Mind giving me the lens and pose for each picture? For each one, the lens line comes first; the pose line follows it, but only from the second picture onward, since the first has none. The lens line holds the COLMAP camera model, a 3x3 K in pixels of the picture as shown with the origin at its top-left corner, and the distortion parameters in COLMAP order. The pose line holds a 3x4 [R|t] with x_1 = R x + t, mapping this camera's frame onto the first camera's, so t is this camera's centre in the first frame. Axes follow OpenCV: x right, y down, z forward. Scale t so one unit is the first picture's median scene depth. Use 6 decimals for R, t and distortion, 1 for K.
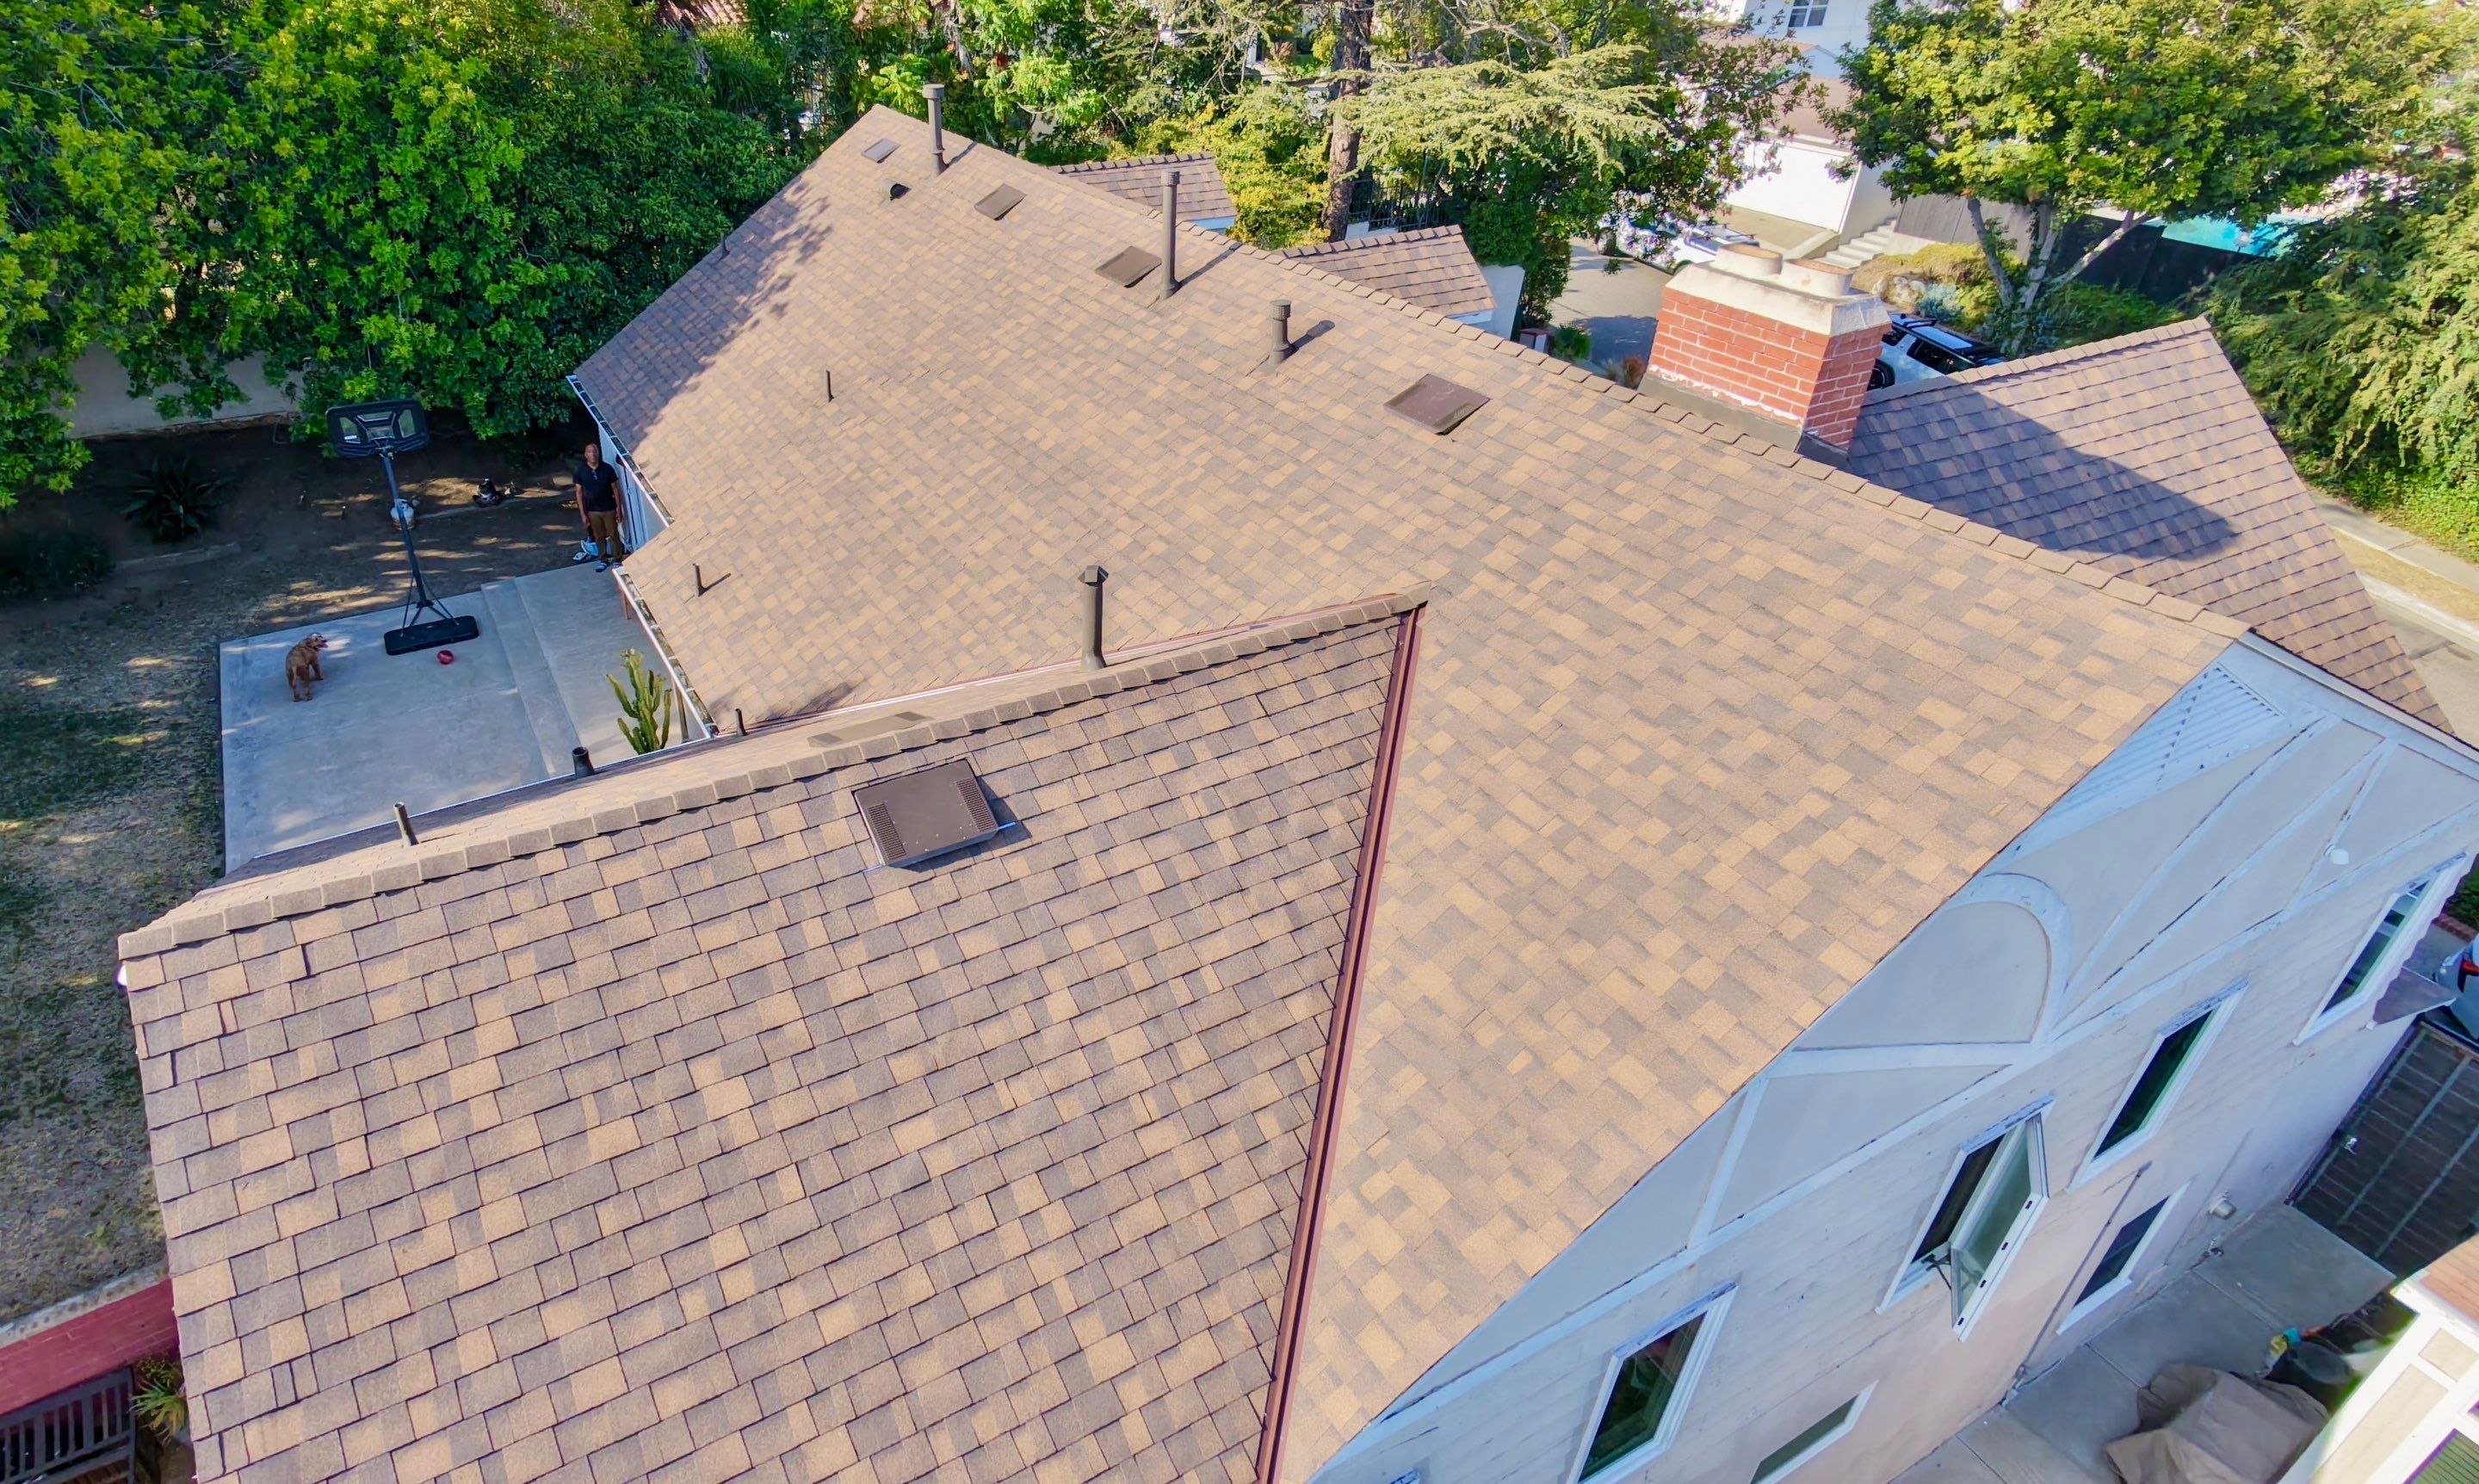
lens RADIAL K [[1367.5, 0, 1043.3], [0, 1367.5, 680.6], [0, 0, 1]] dist [0.000652, -0.001145]
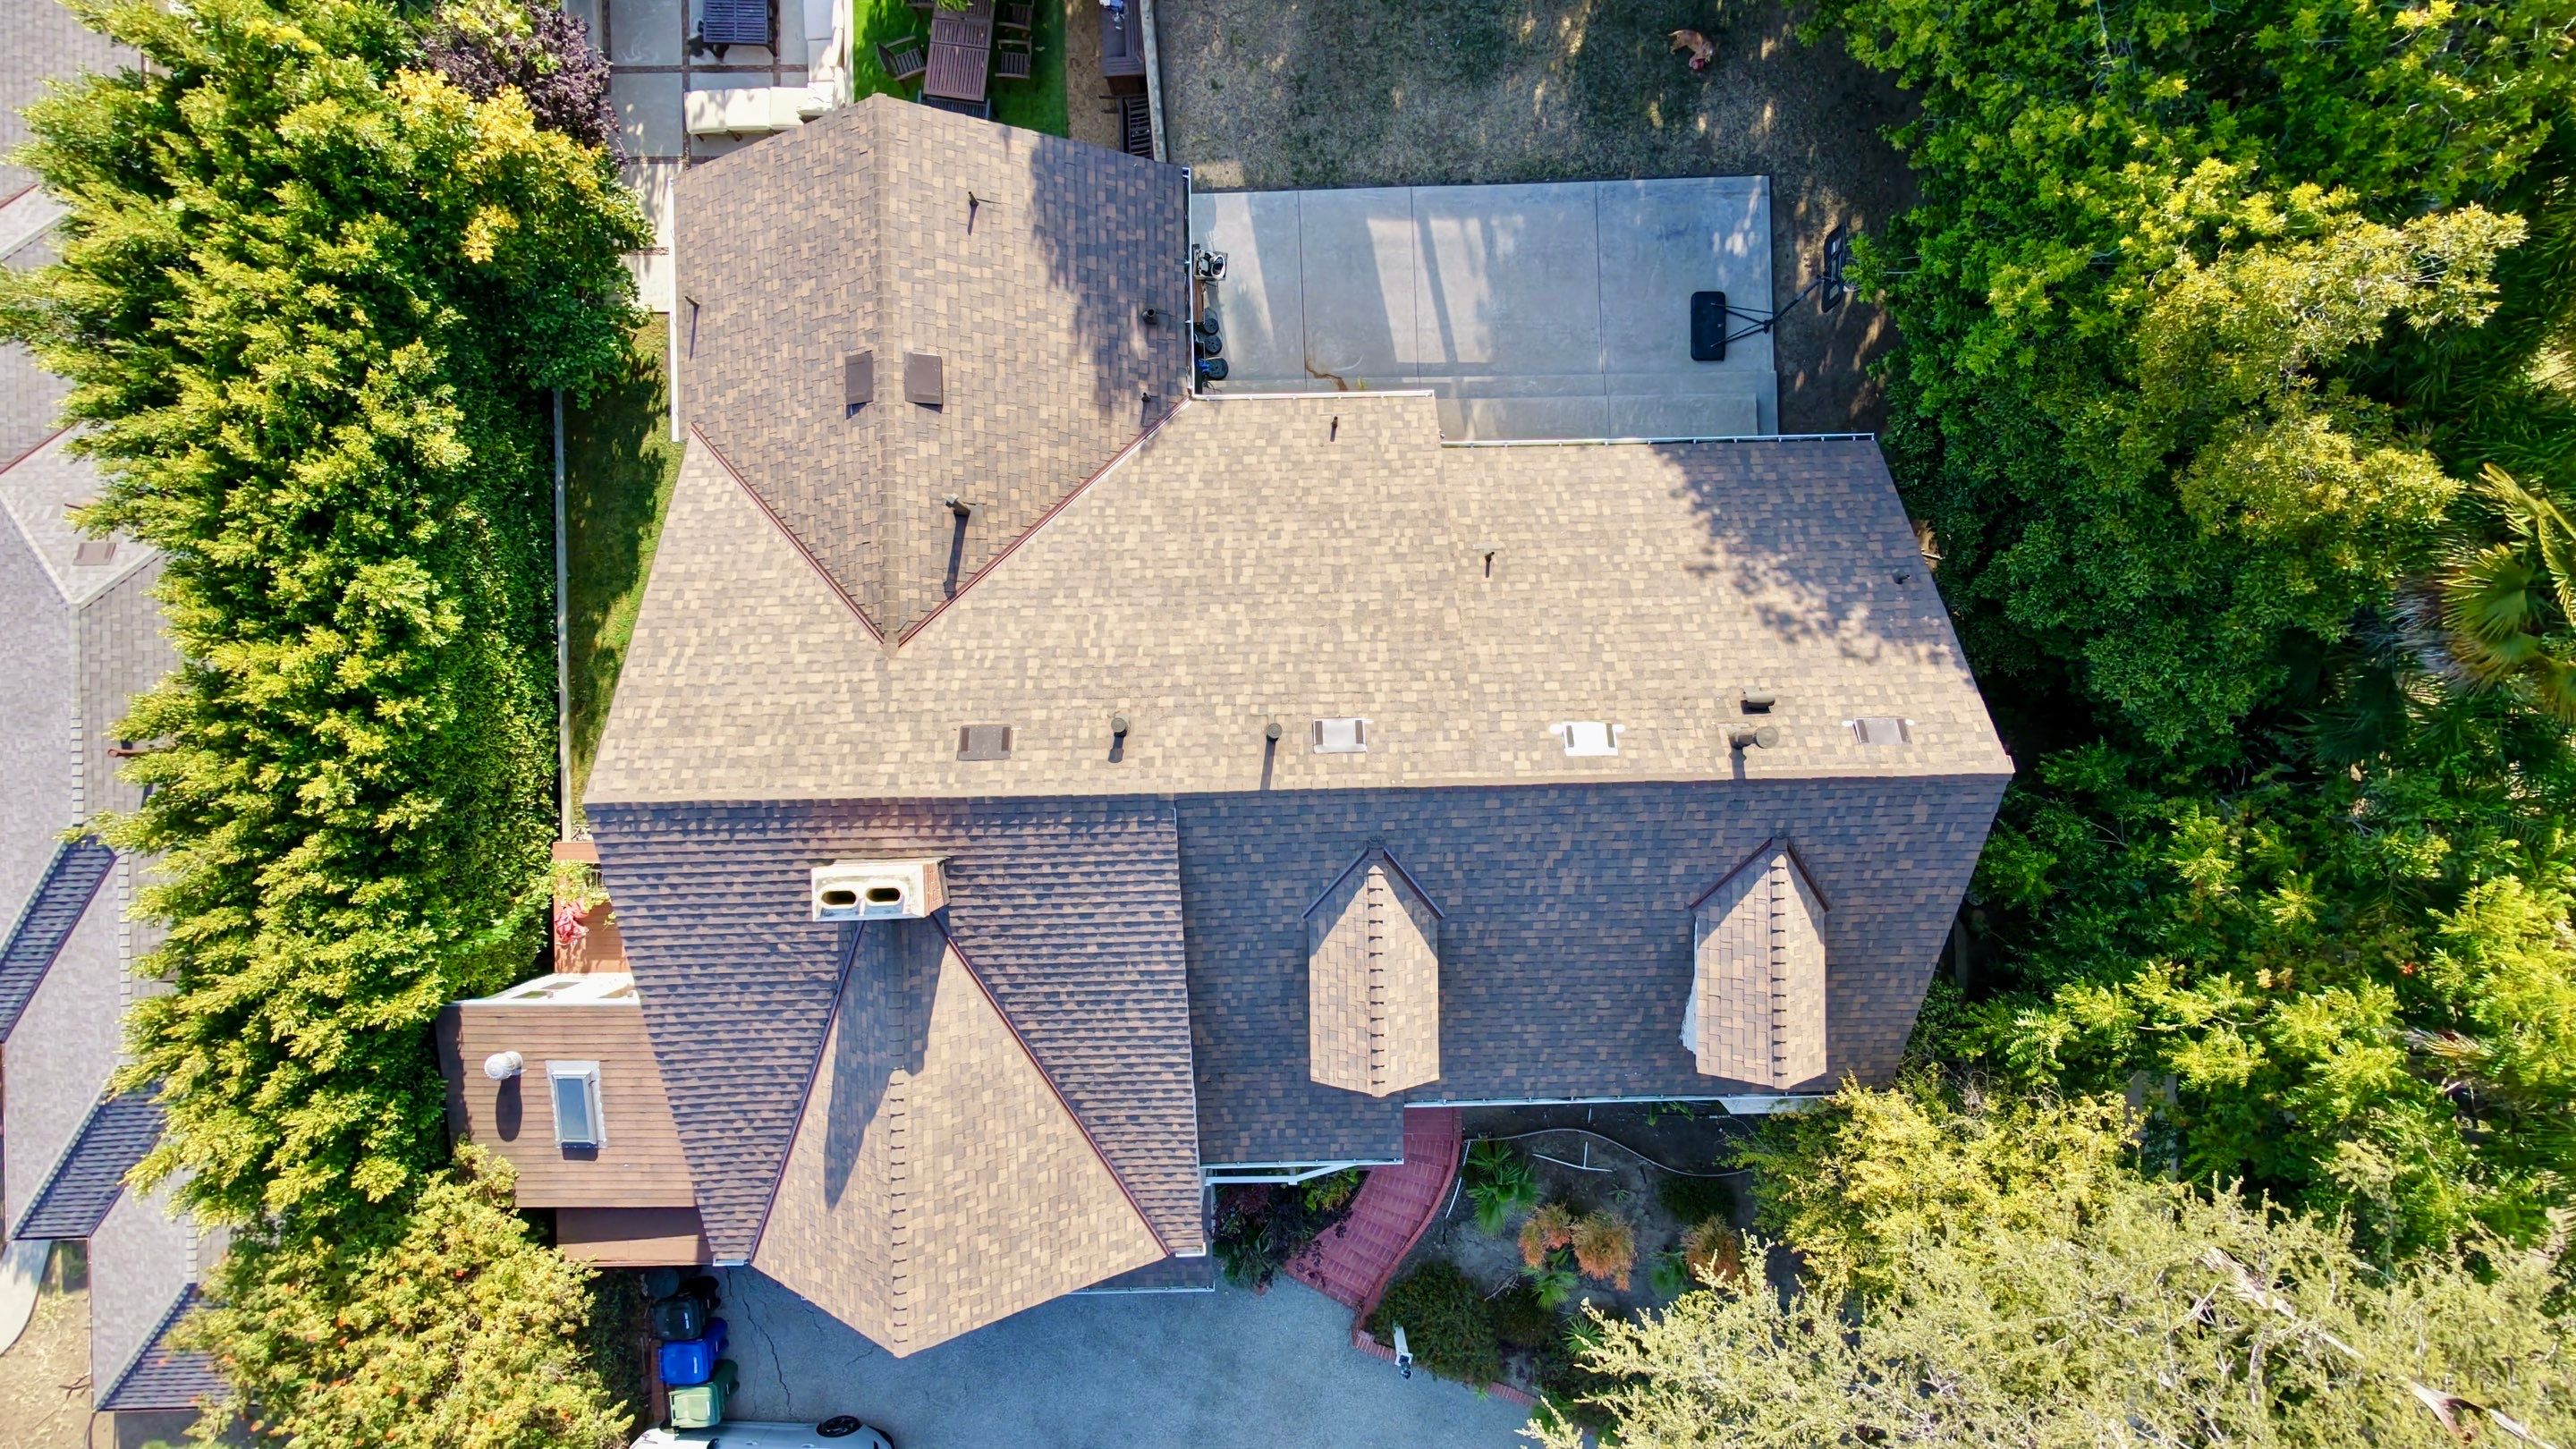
lens RADIAL K [[1229.0, 0, 1288.0], [0, 1229.0, 724.5], [0, 0, 1]] dist [-0.001150, 0.001106]
pose [[-0.440293, 0.897846, -0.003732, 0.111808], [-0.467022, -0.225468, 0.855017, -1.790228], [0.766832, 0.378201, 0.518586, 0.514809]]
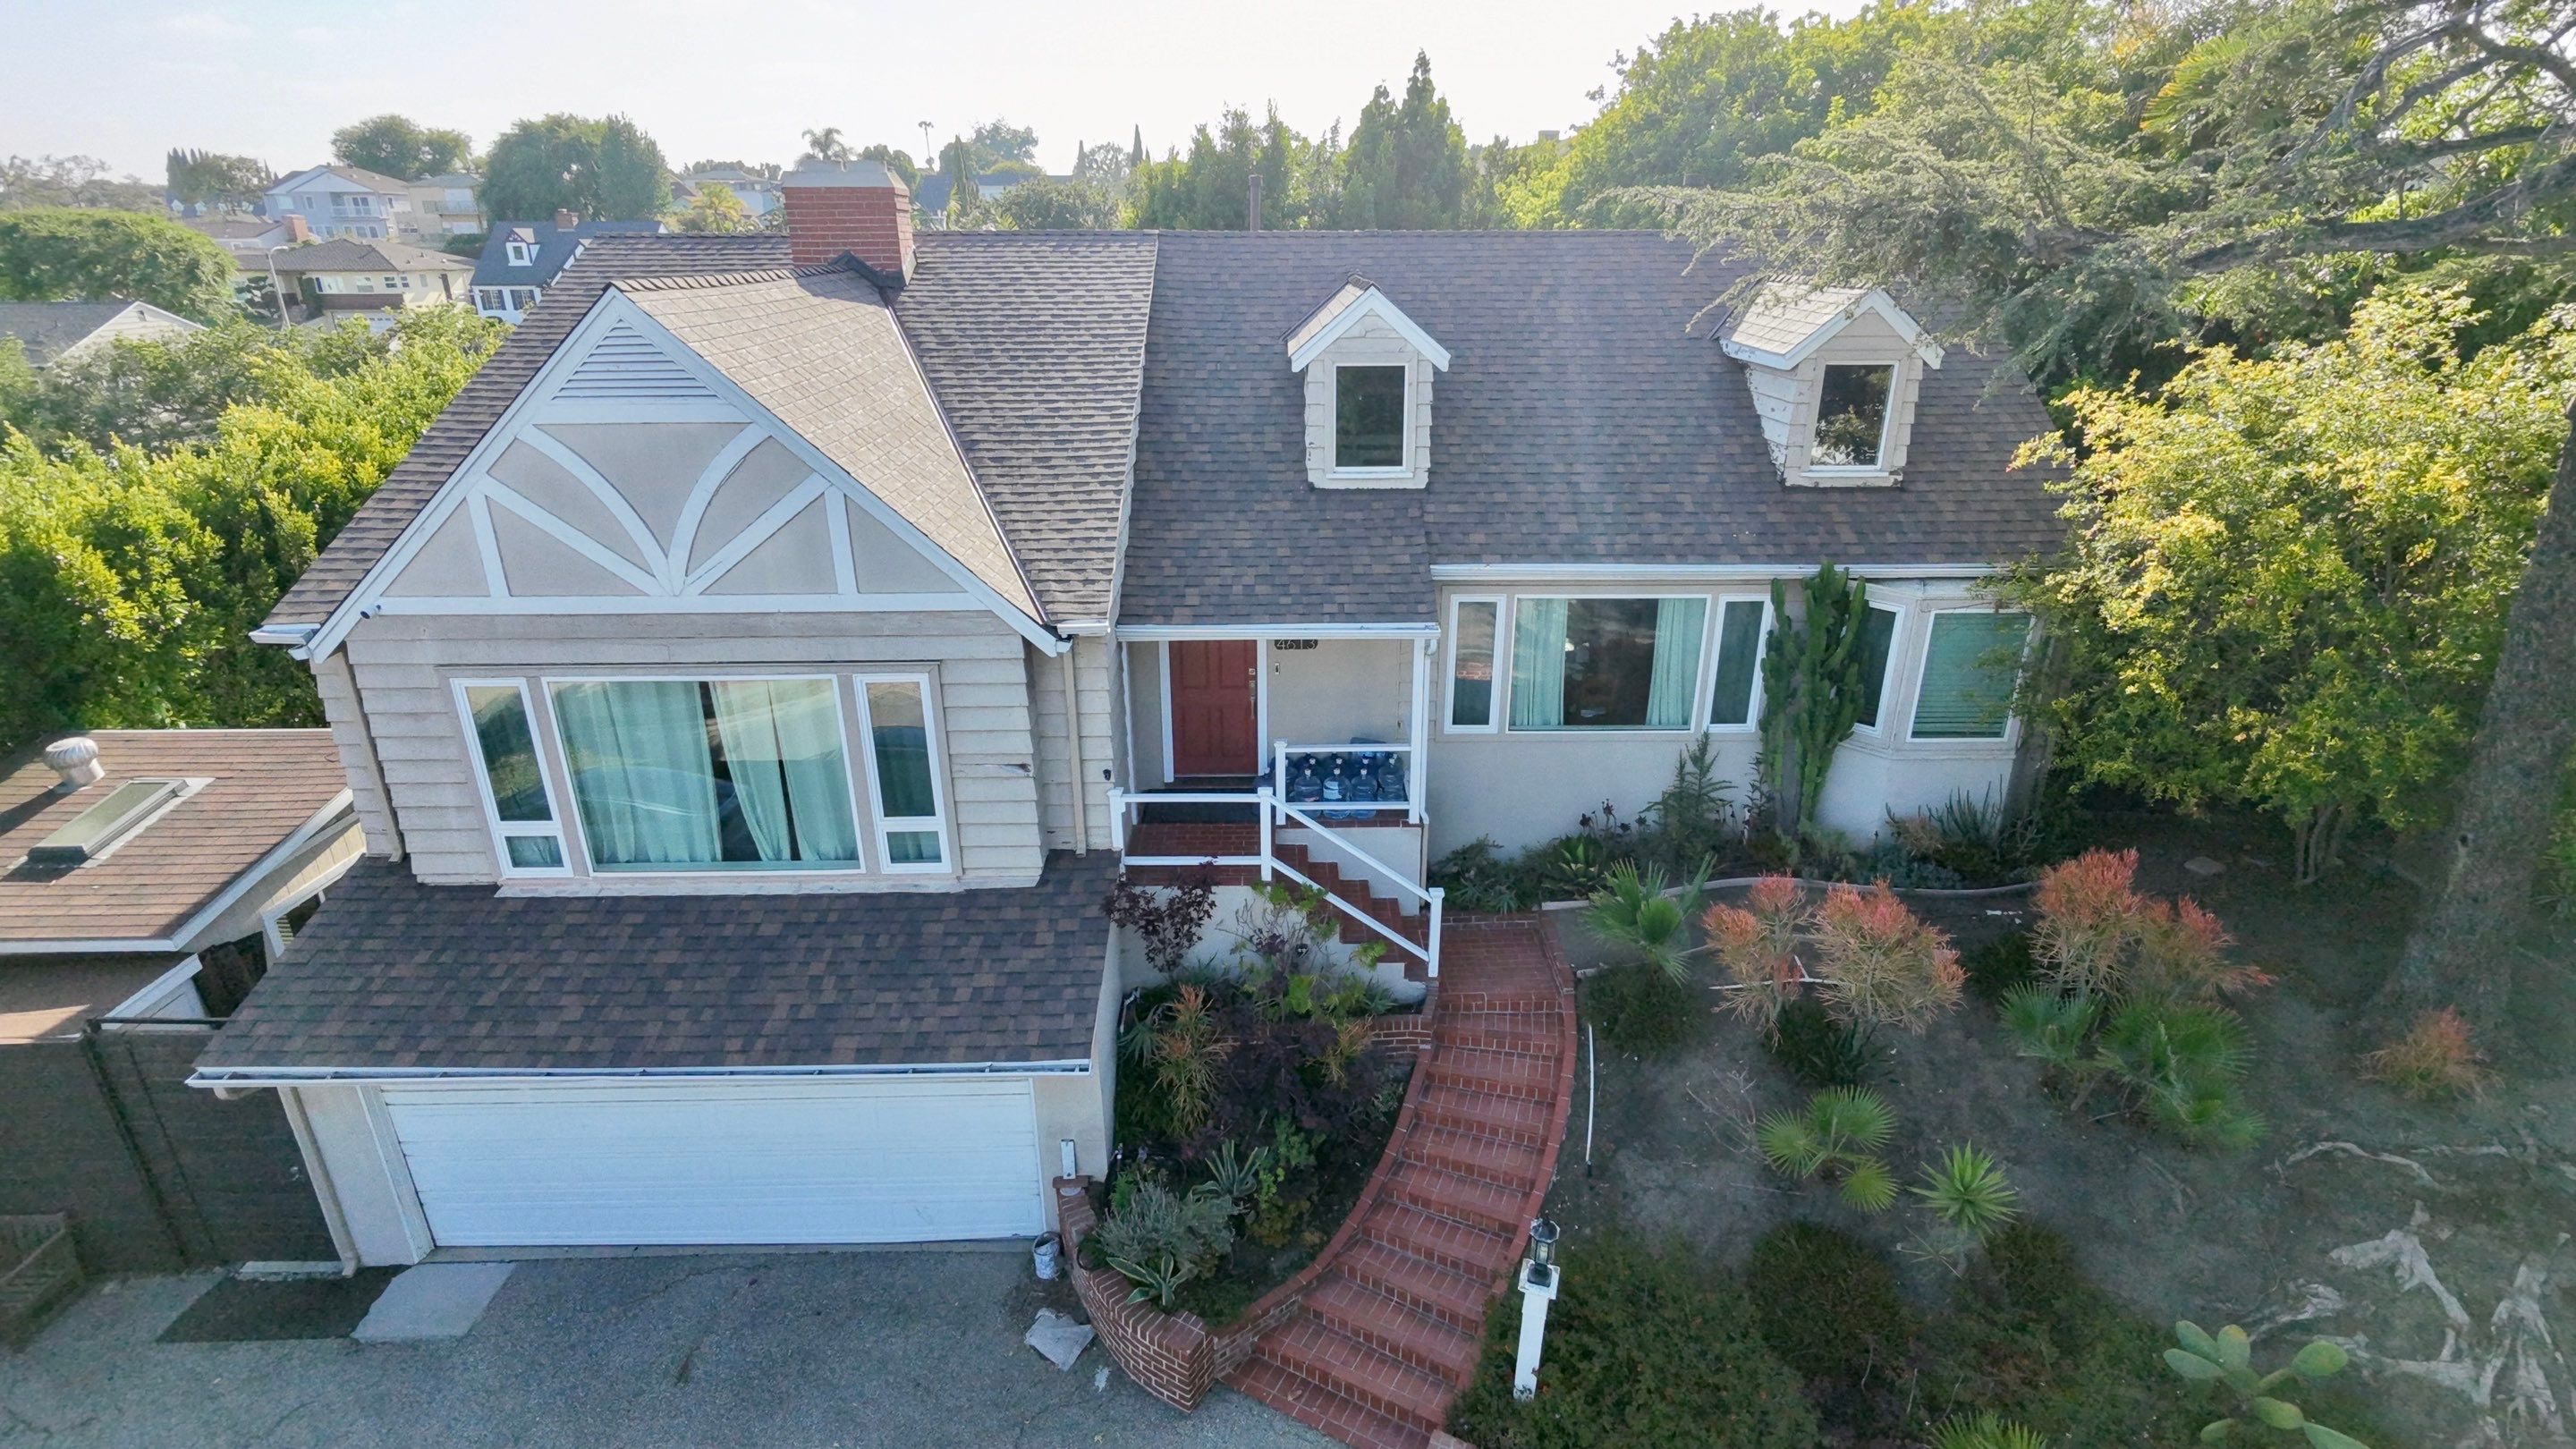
lens RADIAL K [[1229.0, 0, 1288.0], [0, 1229.0, 724.5], [0, 0, 1]] dist [-0.001150, 0.001106]
pose [[-0.447432, 0.325534, -0.832966, 1.791949], [-0.460433, 0.714623, 0.526607, -0.862904], [0.766685, 0.619146, -0.169859, 2.100361]]
